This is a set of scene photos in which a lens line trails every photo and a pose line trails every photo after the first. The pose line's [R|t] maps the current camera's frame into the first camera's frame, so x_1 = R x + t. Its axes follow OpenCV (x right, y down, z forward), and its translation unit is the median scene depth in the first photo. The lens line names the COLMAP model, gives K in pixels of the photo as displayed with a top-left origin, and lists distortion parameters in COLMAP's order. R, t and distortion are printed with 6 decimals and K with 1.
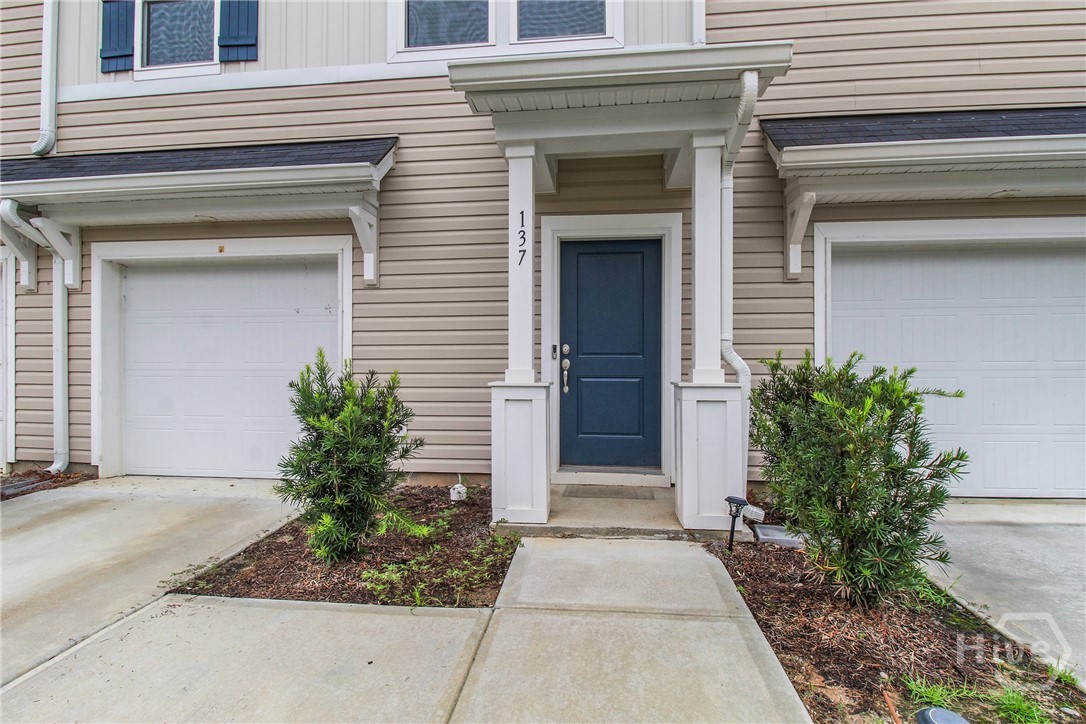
lens RADIAL K [[539.6, 0, 537.7], [0, 539.6, 366.5], [0, 0, 1]] dist [-0.004050, -0.000799]
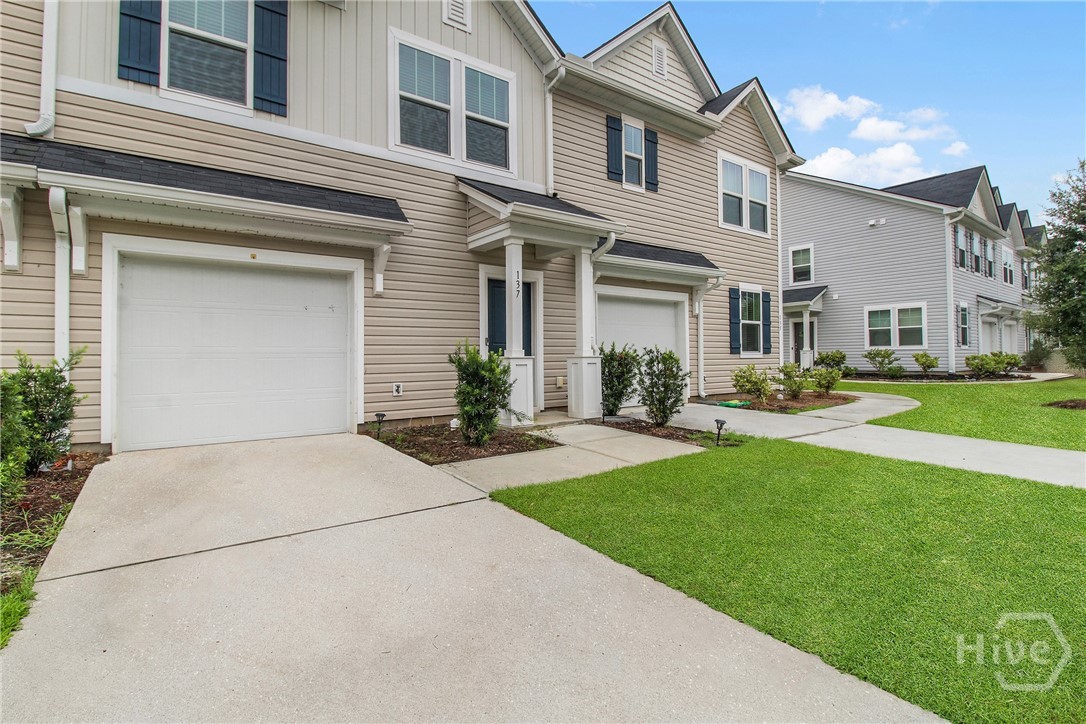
lens RADIAL K [[523.3, 0, 544.1], [0, 523.3, 346.4], [0, 0, 1]] dist [-0.001000, -0.000449]
pose [[0.730855, 0.007696, 0.682489, -0.932157], [0.010743, 0.999683, -0.022778, 0.027816], [-0.682448, 0.023979, 0.730541, -0.351277]]
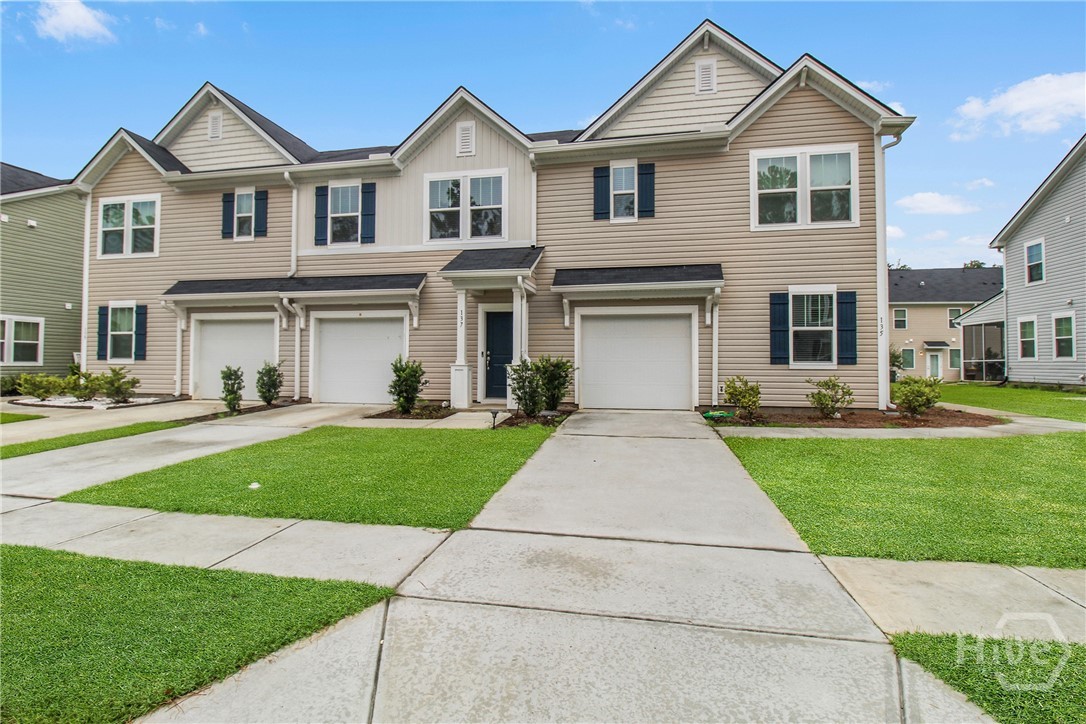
lens RADIAL K [[521.8, 0, 541.8], [0, 521.8, 343.7], [0, 0, 1]] dist [-0.000529, -0.000488]
pose [[0.996729, 0.000005, -0.080815, 0.497917], [-0.002860, 0.999376, -0.035220, 0.011041], [0.080764, 0.035335, 0.996107, -1.452453]]
